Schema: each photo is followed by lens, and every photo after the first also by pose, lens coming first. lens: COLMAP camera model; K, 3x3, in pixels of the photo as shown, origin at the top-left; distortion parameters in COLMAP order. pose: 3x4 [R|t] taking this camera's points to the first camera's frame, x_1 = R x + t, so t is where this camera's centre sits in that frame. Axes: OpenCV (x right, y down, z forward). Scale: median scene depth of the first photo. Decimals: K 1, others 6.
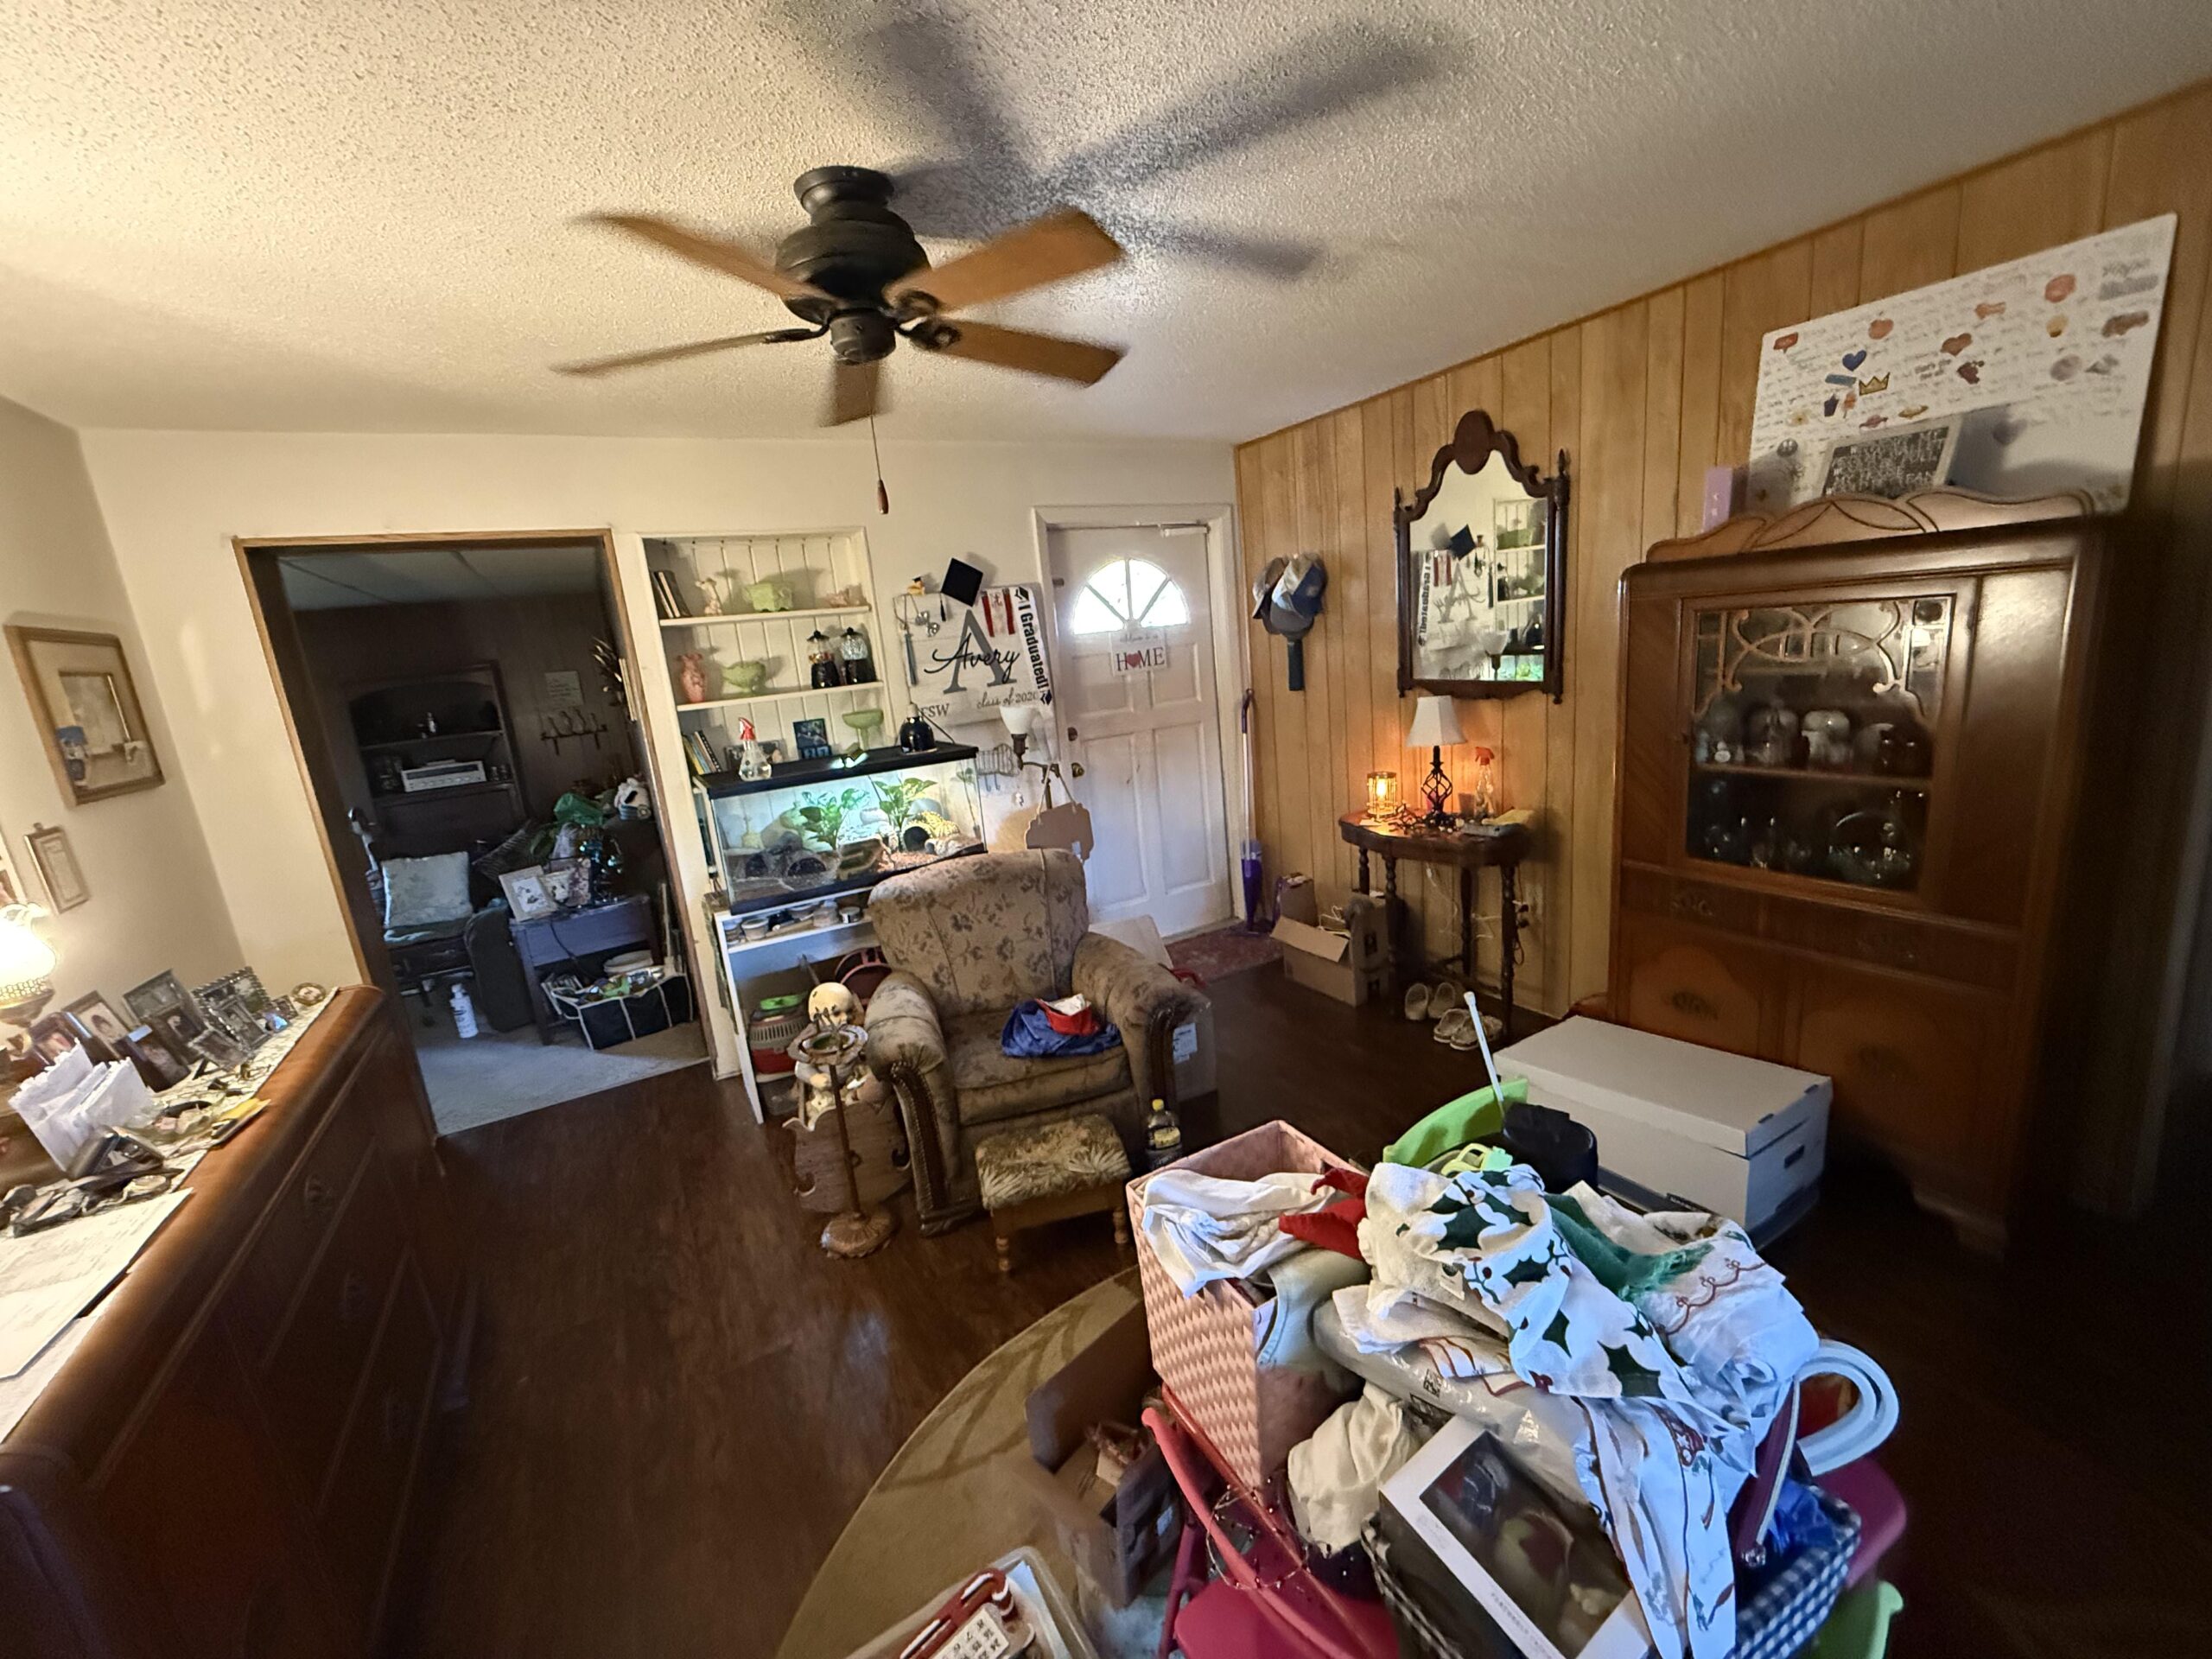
lens RADIAL K [[883.5, 0, 1106.0], [0, 883.5, 829.5], [0, 0, 1]] dist [-0.000571, -0.000015]
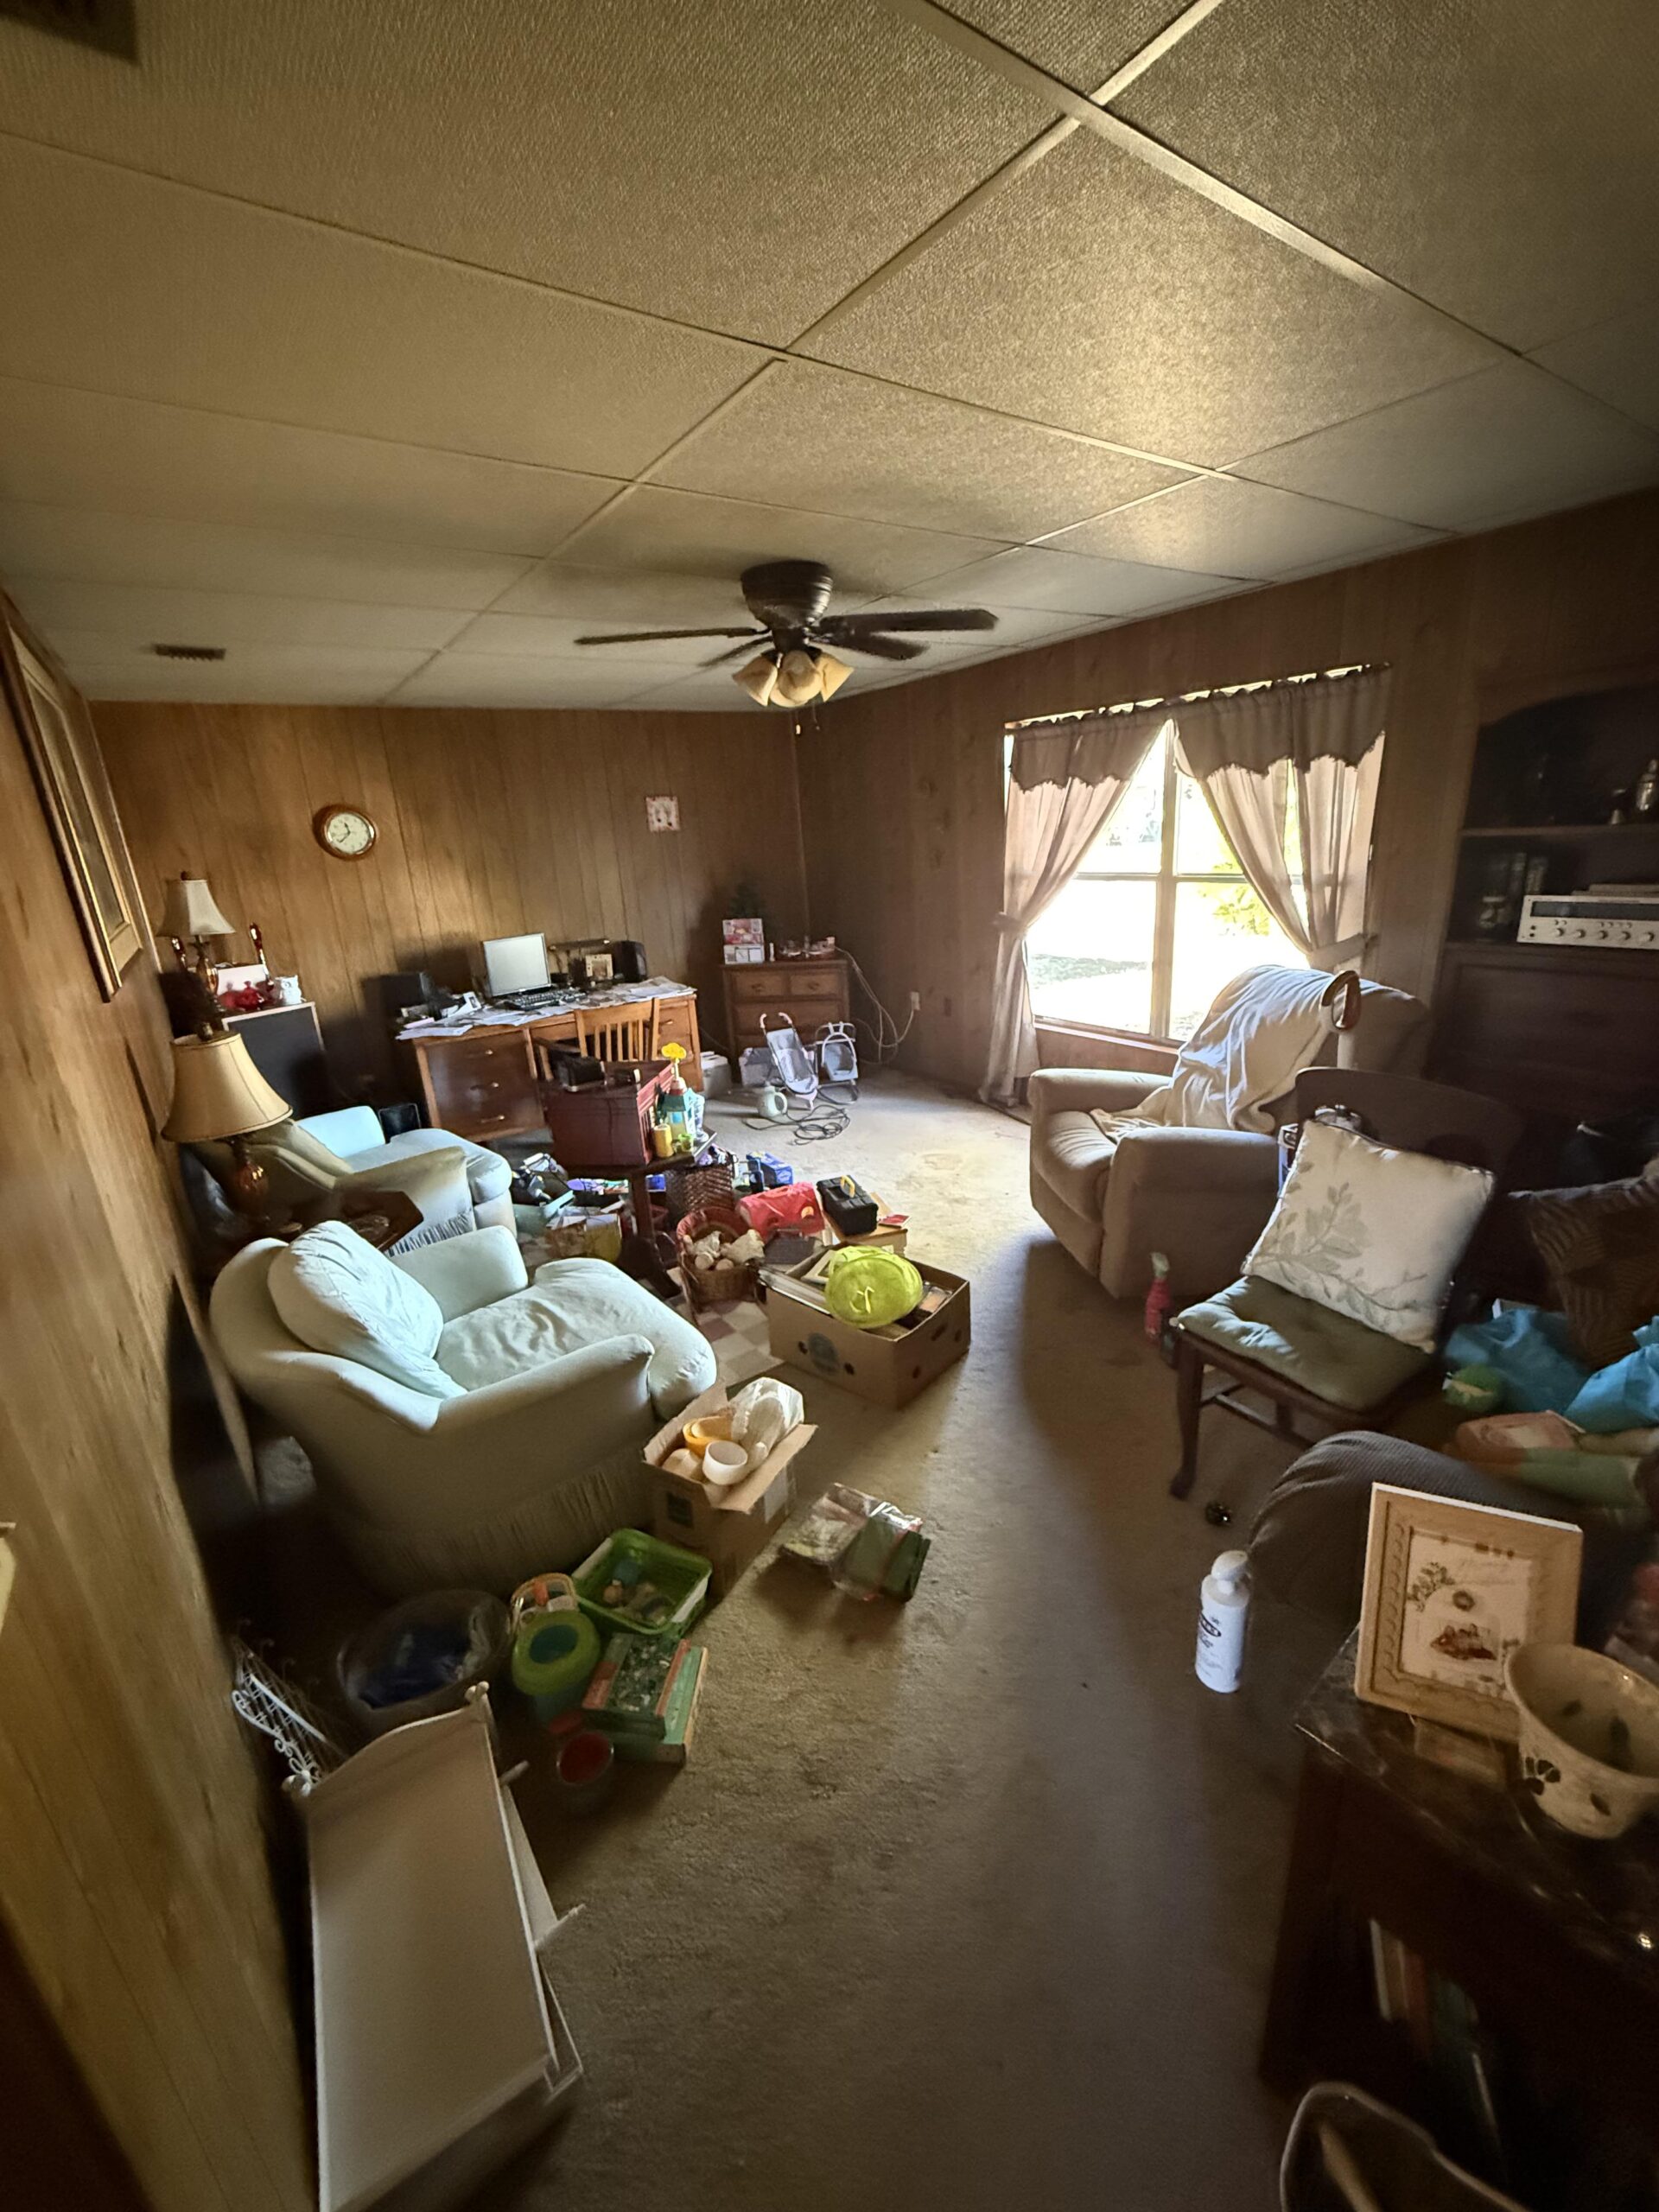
lens RADIAL K [[883.5, 0, 831.6], [0, 883.5, 1099.4], [0, 0, 1]] dist [-0.000571, -0.000015]
pose [[0.111570, 0.379793, -0.918319, -0.377609], [-0.158746, 0.919033, 0.360802, -0.075211], [0.980995, 0.105525, 0.162827, 0.581072]]
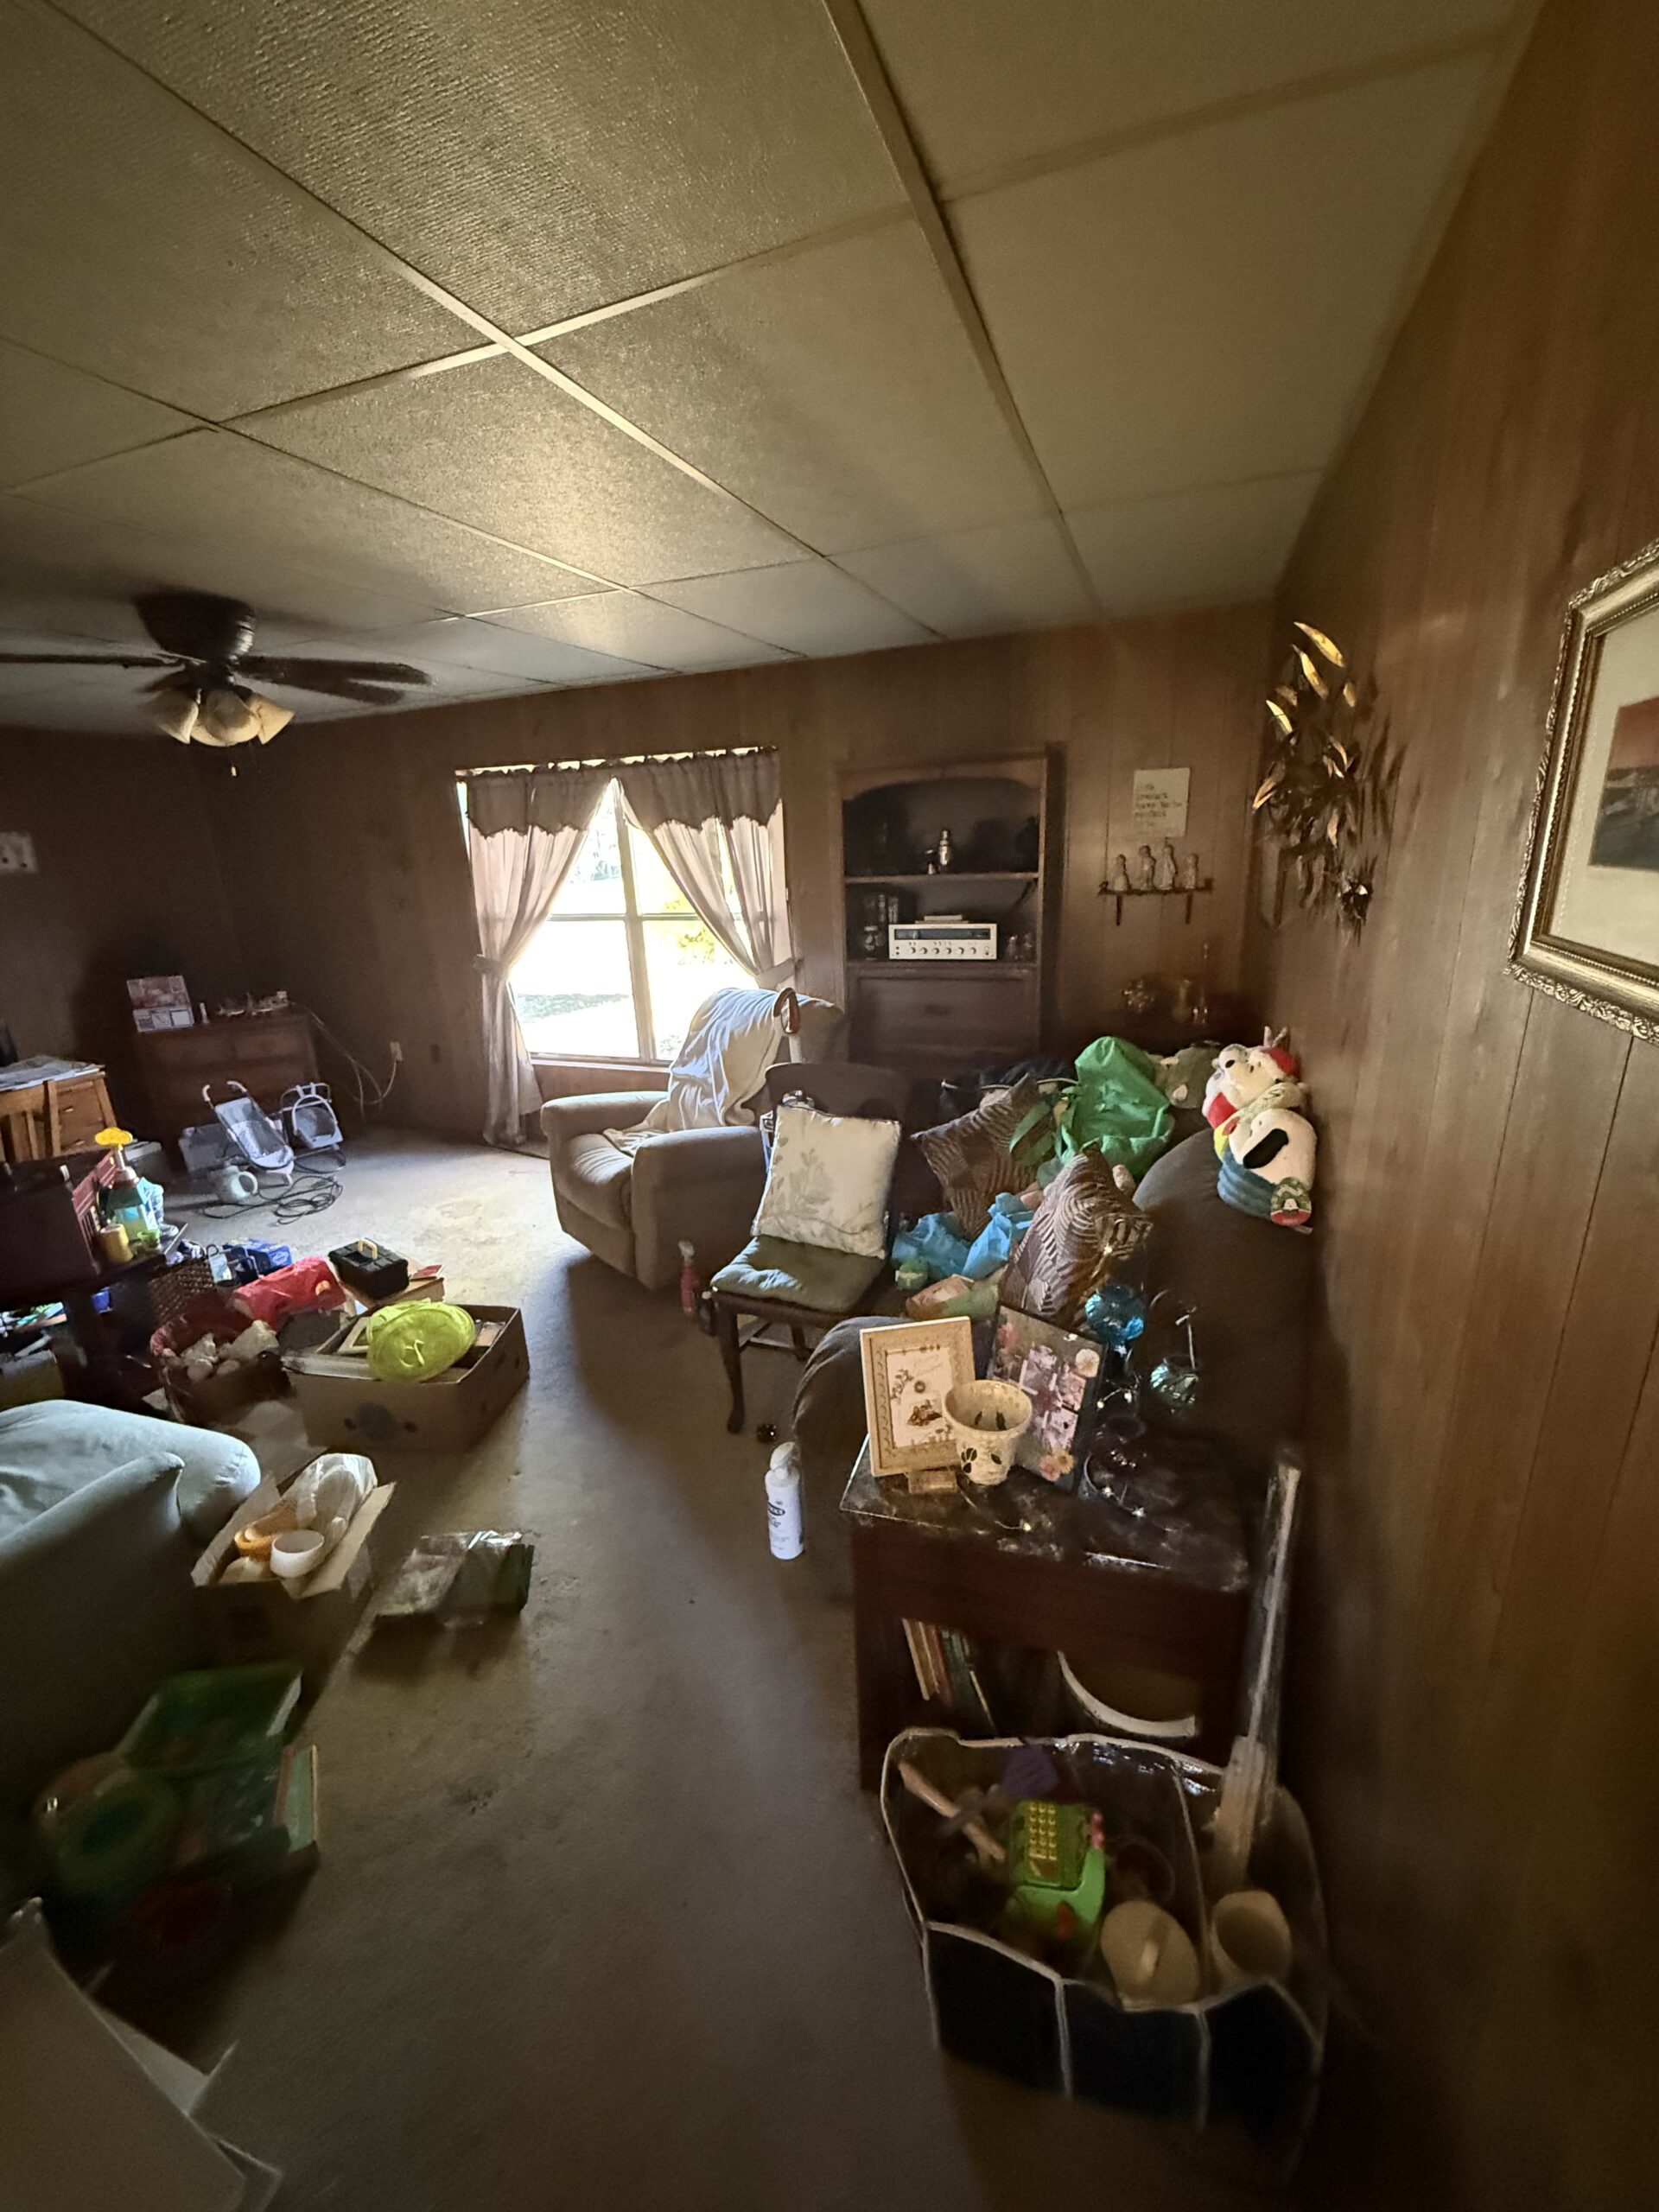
lens RADIAL K [[883.5, 0, 831.6], [0, 883.5, 1099.4], [0, 0, 1]] dist [-0.000571, -0.000015]
pose [[0.637267, 0.287628, -0.714955, -0.338467], [-0.178511, 0.957600, 0.226132, -0.080362], [0.749683, -0.016479, 0.661591, 0.547756]]
